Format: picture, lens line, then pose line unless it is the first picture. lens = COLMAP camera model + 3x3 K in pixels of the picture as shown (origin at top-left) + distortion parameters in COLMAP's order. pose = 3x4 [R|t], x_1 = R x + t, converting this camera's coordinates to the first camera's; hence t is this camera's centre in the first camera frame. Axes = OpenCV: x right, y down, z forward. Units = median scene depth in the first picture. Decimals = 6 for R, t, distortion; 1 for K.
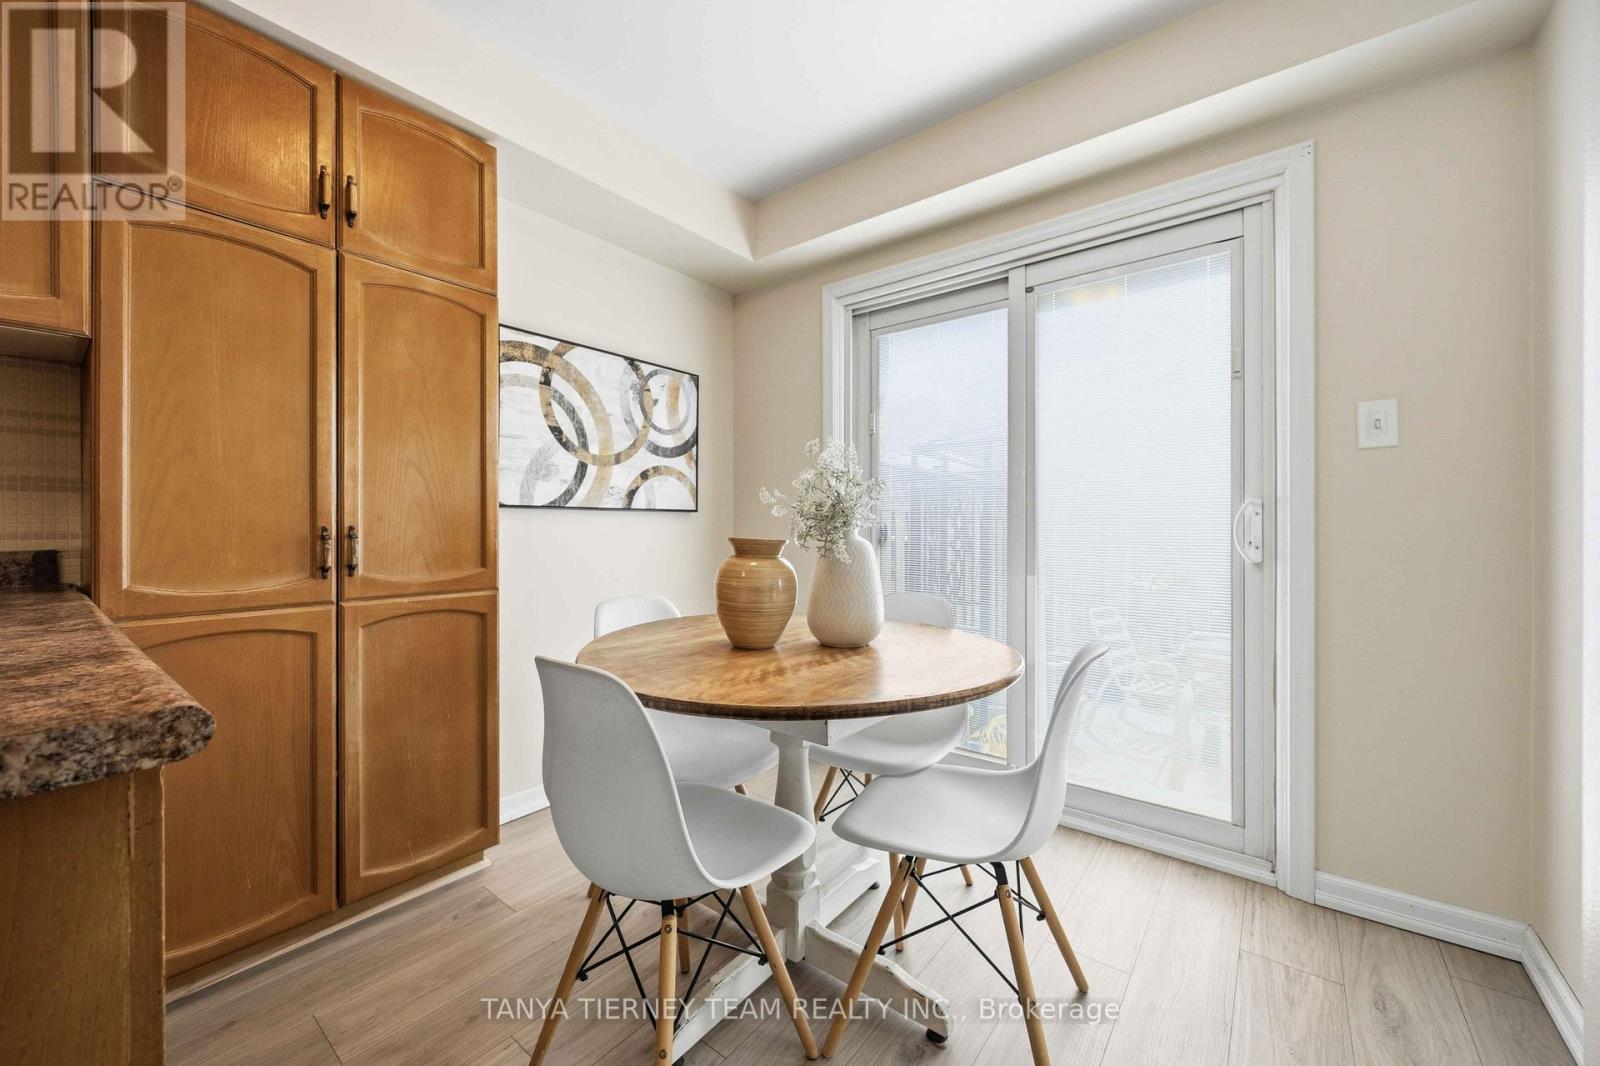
lens RADIAL K [[612.2, 0, 796.1], [0, 612.2, 527.8], [0, 0, 1]] dist [0.001210, 0.000156]
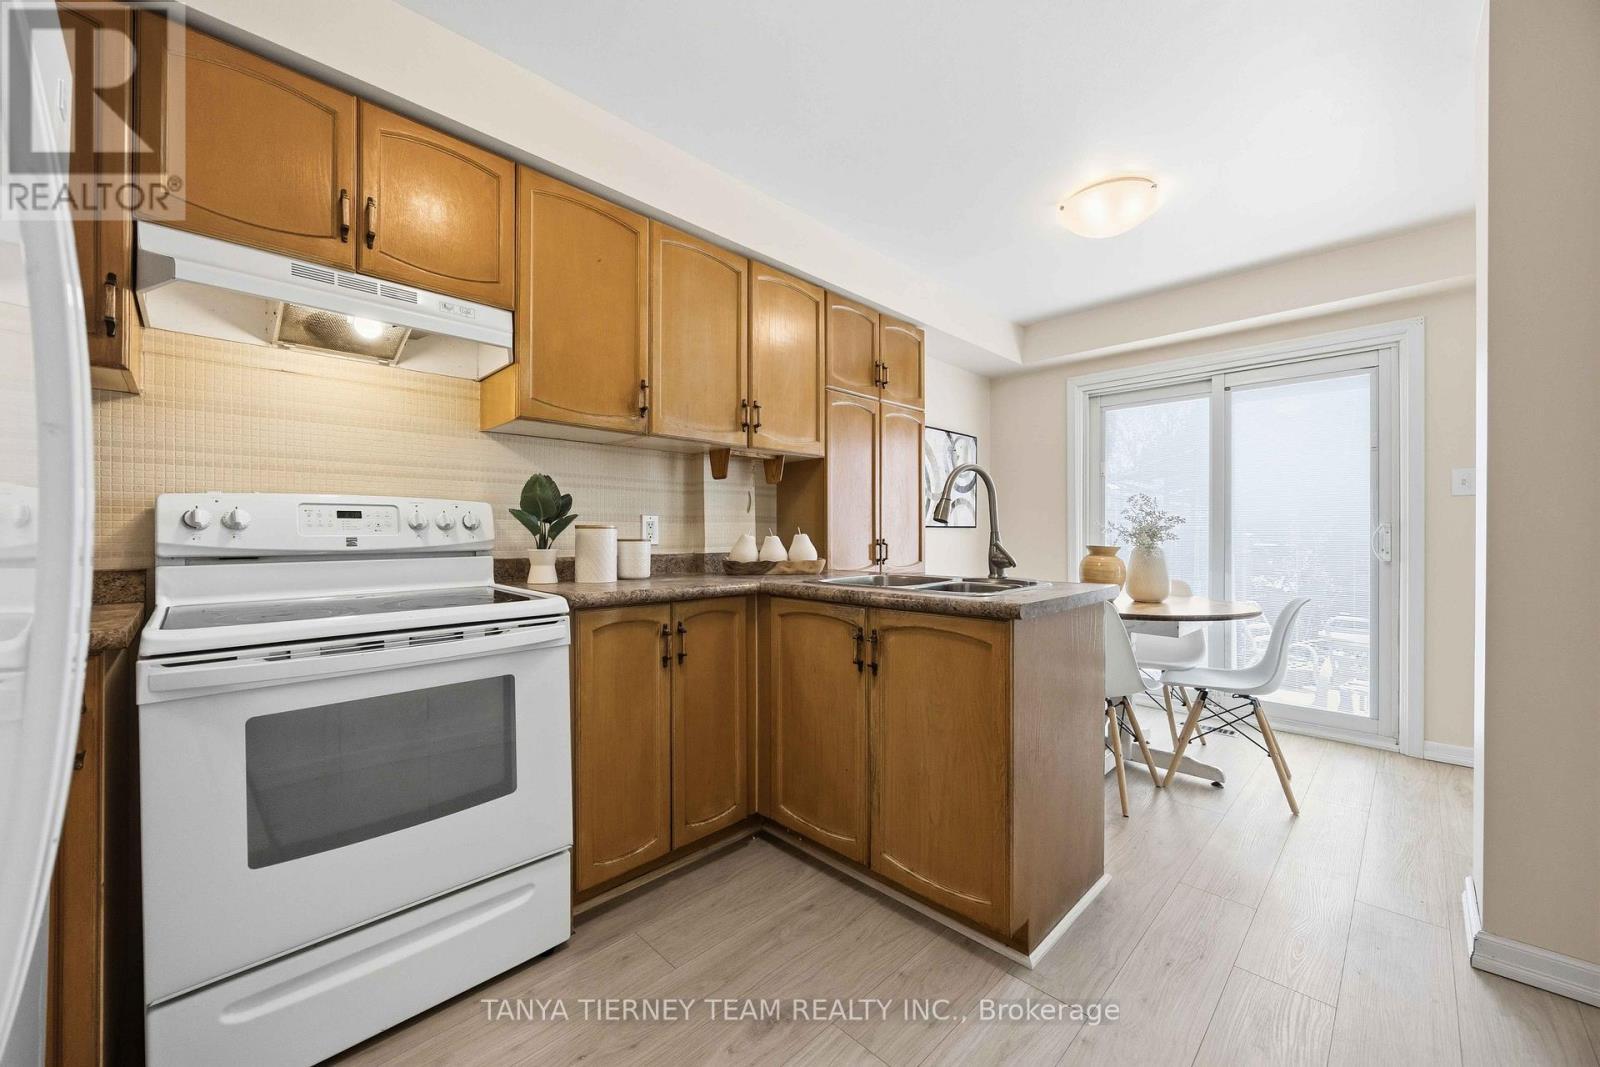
lens RADIAL K [[612.0, 0, 795.2], [0, 612.0, 534.2], [0, 0, 1]] dist [0.001066, 0.000042]
pose [[0.992862, 0.001716, -0.119254, -0.645392], [-0.001542, 0.999998, 0.001552, -0.017314], [0.119257, -0.001357, 0.992863, -0.843363]]
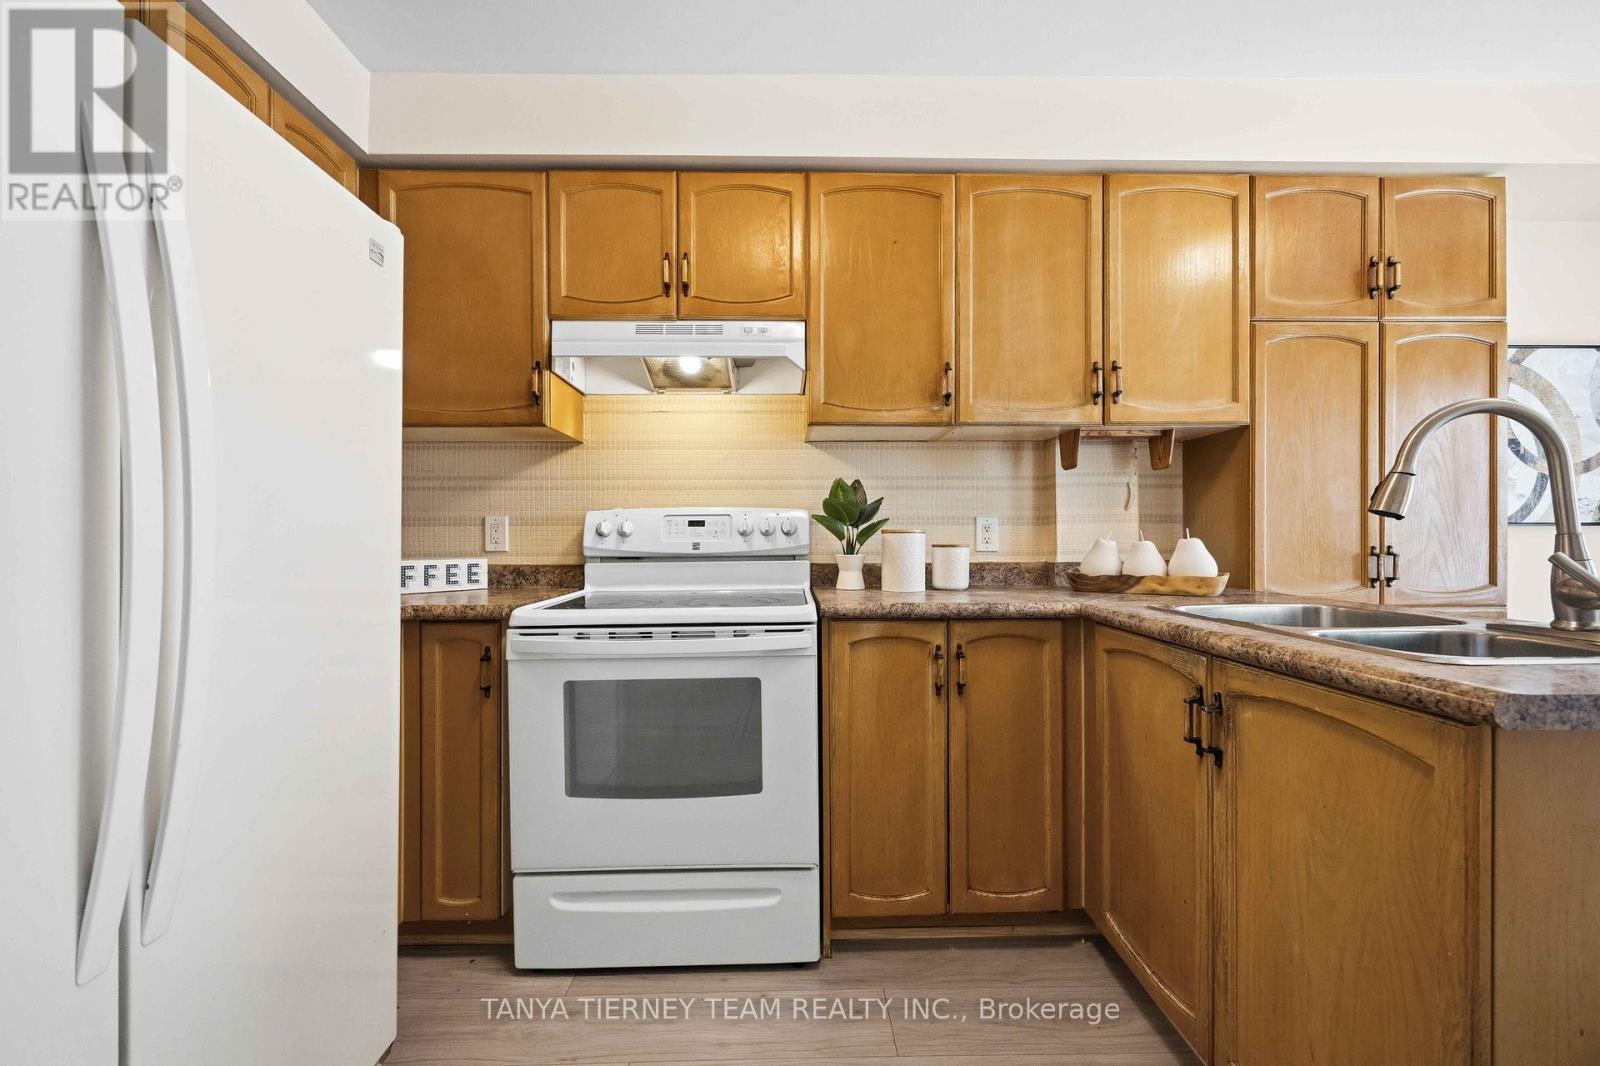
lens RADIAL K [[619.6, 0, 797.4], [0, 619.6, 543.6], [0, 0, 1]] dist [-0.001489, -0.000135]
pose [[0.636246, 0.005363, -0.771467, -0.438834], [0.002839, 0.999953, 0.009293, -0.017914], [0.771481, -0.008103, 0.636201, -0.575426]]
